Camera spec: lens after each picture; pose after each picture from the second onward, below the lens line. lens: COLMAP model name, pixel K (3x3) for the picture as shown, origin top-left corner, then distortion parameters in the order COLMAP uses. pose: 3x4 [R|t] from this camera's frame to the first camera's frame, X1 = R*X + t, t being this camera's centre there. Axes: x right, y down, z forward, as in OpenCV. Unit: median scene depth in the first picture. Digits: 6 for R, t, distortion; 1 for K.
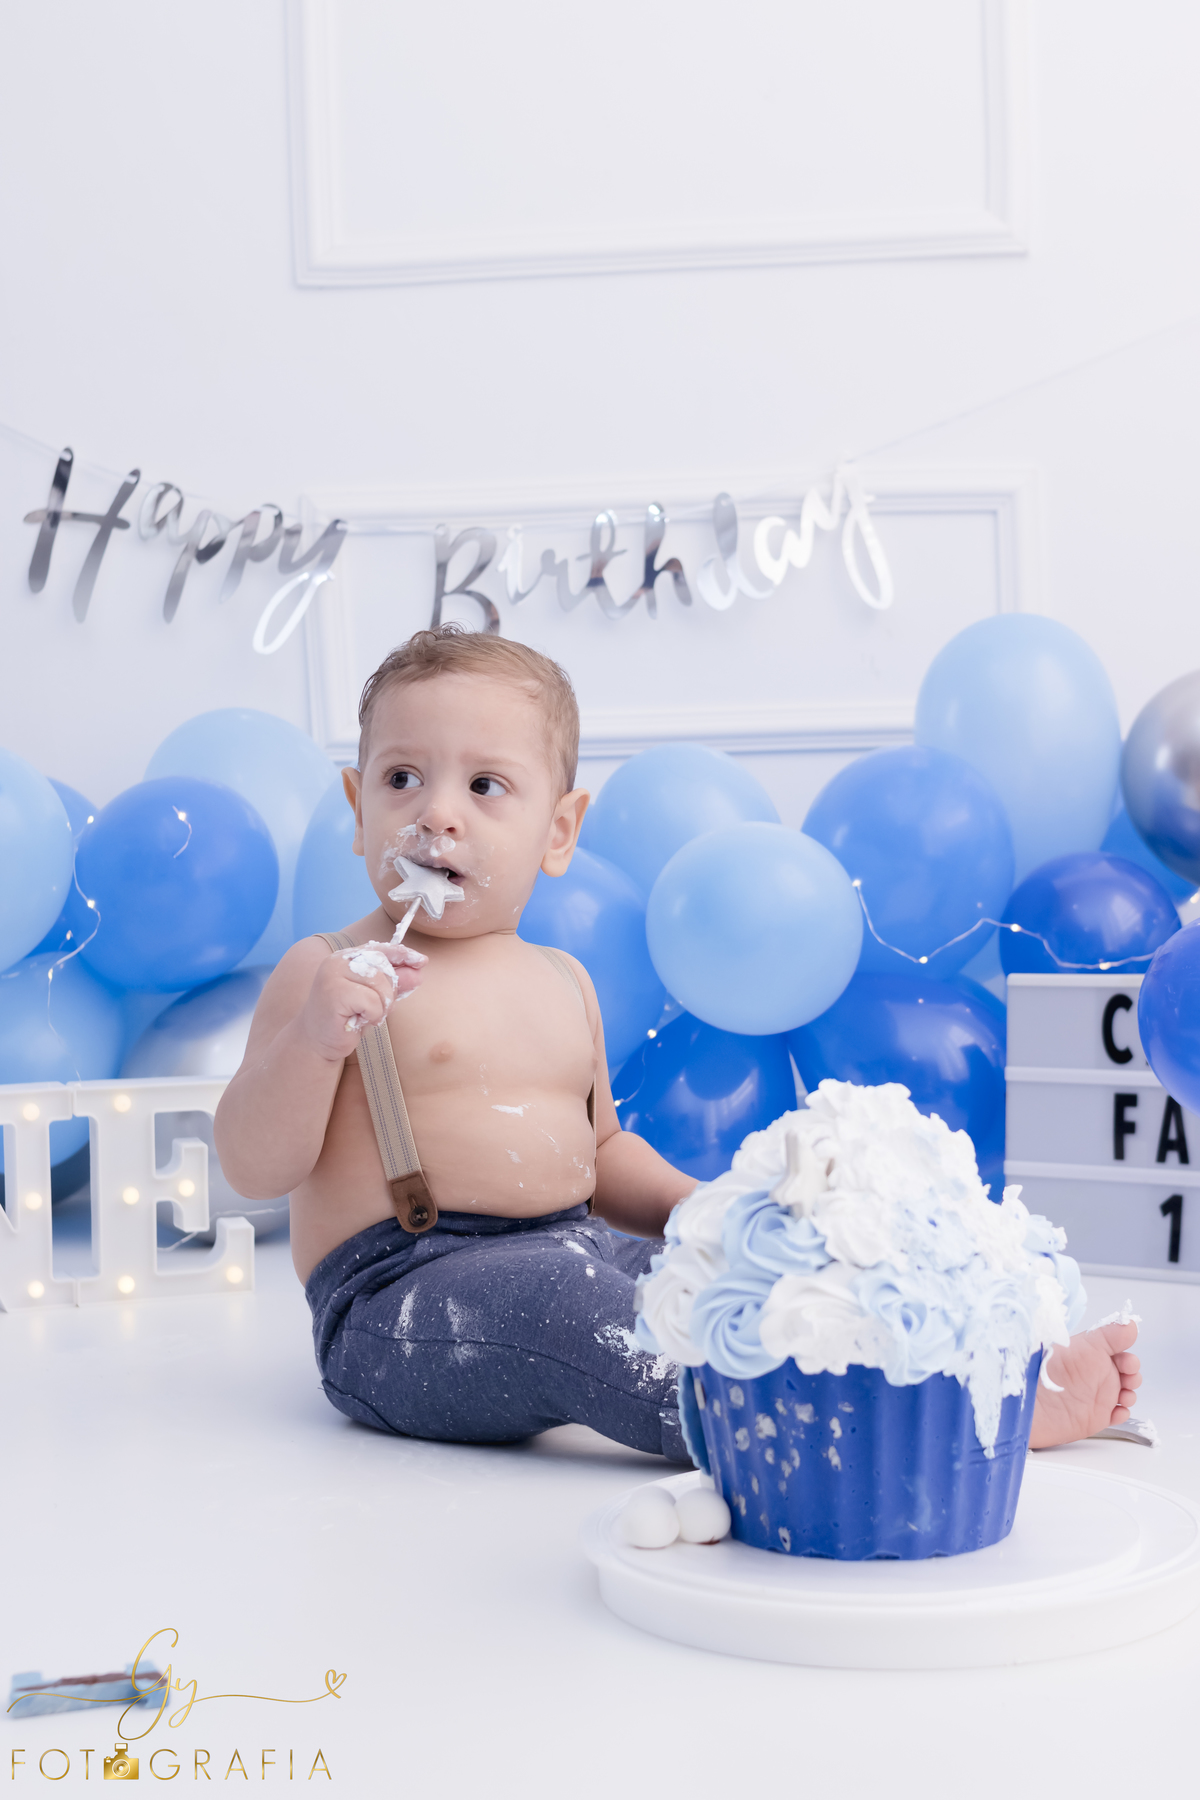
lens RADIAL K [[2807.9, 0, 607.5], [0, 2807.9, 900.0], [0, 0, 1]] dist [-0.003670, 0.014257]
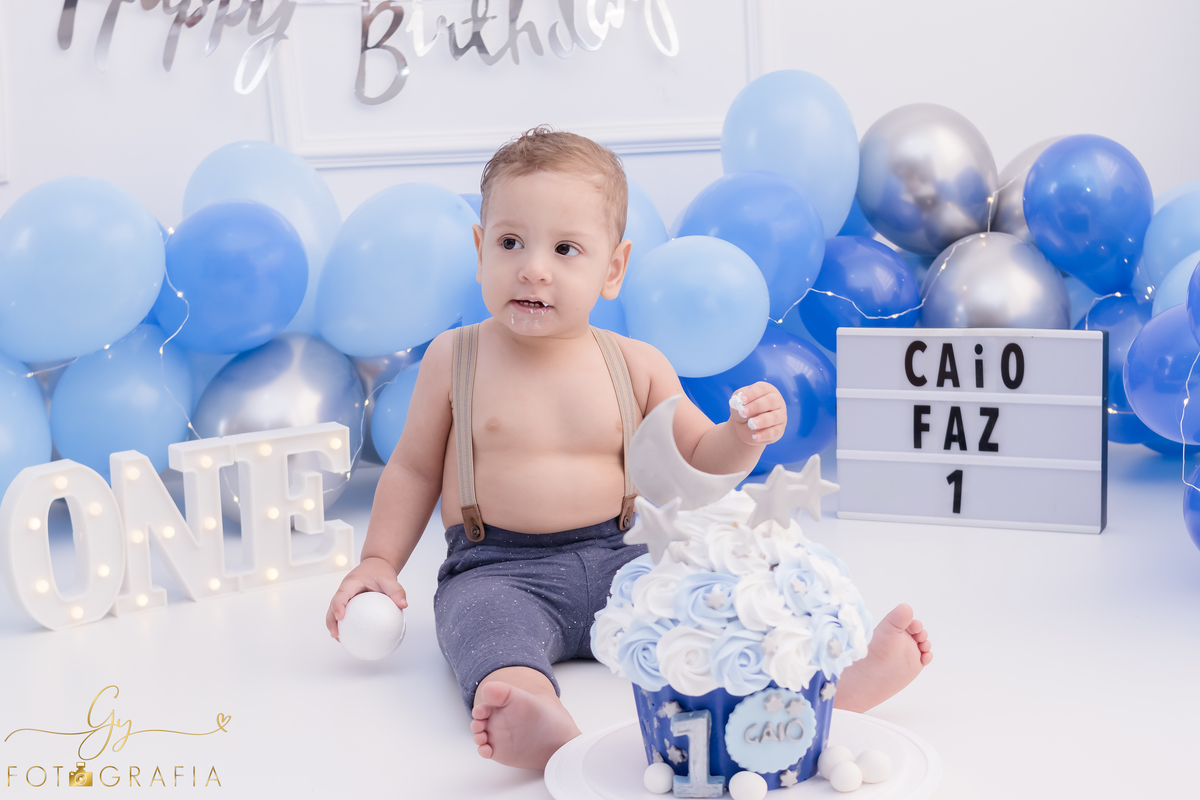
lens RADIAL K [[1965.4, 0, 595.1], [0, 1965.4, 402.2], [0, 0, 1]] dist [0.010736, -0.013834]
pose [[0.973955, -0.051869, 0.220728, -0.176146], [0.023146, 0.991141, 0.130781, -0.060234], [-0.225556, -0.122266, 0.966528, 0.000793]]
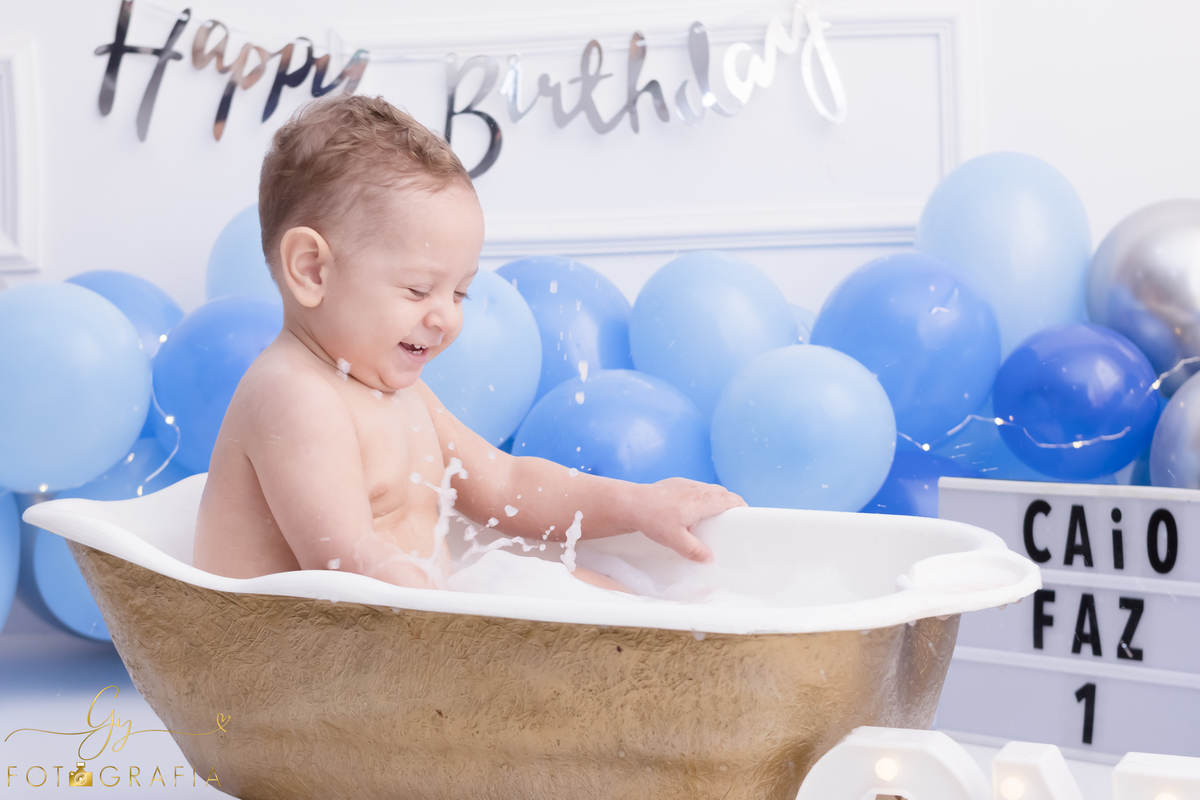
lens RADIAL K [[2191.8, 0, 541.3], [0, 2191.8, 399.2], [0, 0, 1]] dist [0.011094, -0.041947]
pose [[0.998382, -0.005858, -0.056553, 0.027901], [0.009211, 0.998203, 0.059205, -0.045824], [0.056105, -0.059630, 0.996643, 0.102302]]
